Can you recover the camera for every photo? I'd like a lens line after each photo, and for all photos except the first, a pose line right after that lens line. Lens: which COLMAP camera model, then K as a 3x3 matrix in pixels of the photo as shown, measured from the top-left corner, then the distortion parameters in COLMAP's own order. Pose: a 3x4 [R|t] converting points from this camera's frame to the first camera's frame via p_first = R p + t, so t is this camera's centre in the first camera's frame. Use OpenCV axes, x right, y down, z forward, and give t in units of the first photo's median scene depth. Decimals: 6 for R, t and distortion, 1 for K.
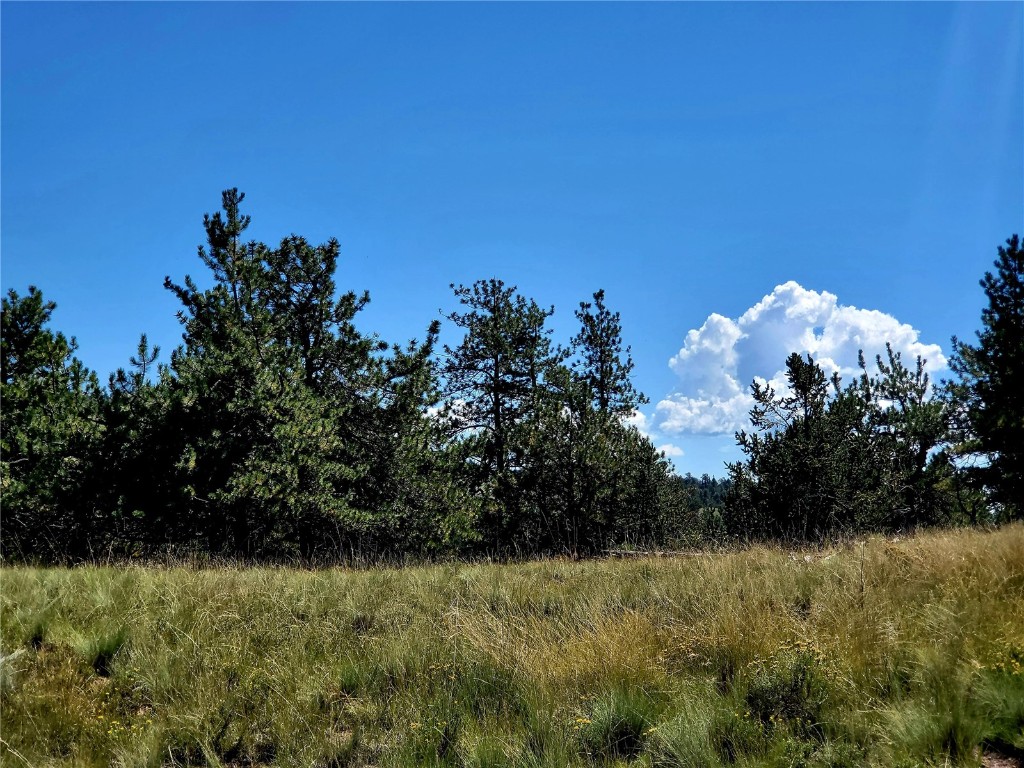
lens RADIAL K [[1547.5, 0, 508.9], [0, 1547.5, 360.5], [0, 0, 1]] dist [0.107252, 0.000000]
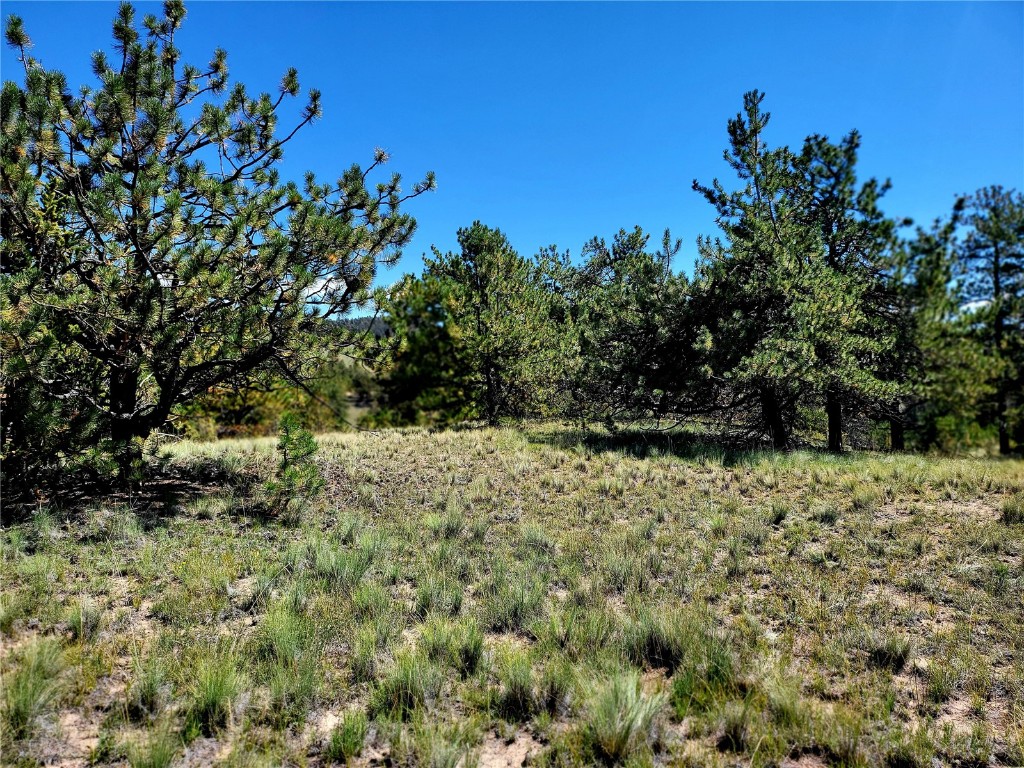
lens RADIAL K [[707.0, 0, 529.0], [0, 707.0, 394.7], [0, 0, 1]] dist [0.052071, -0.052399]
pose [[0.853440, 0.001195, -0.521190, -0.046437], [0.075484, 0.989170, 0.125873, 0.024886], [0.515696, -0.146766, 0.844108, 0.431911]]
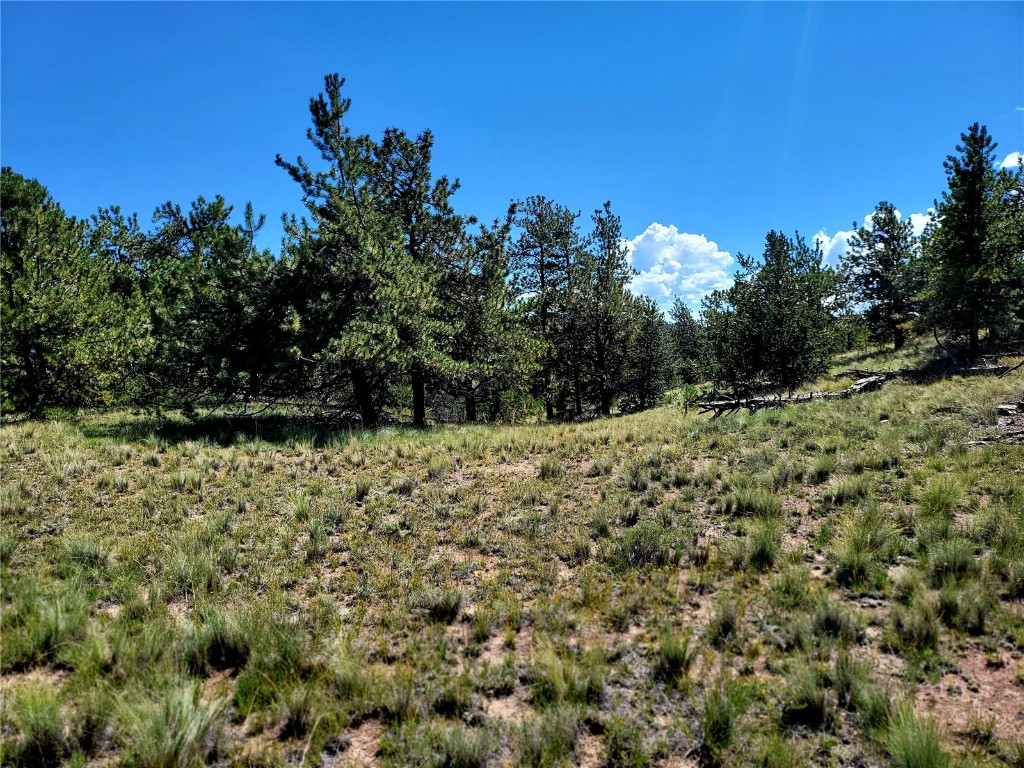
lens RADIAL K [[707.0, 0, 511.7], [0, 707.0, 388.2], [0, 0, 1]] dist [0.052071, -0.052399]
pose [[0.999646, -0.018346, -0.019266, -0.042442], [0.021365, 0.985123, 0.170517, 0.024601], [0.015852, -0.170868, 0.985166, 0.433508]]
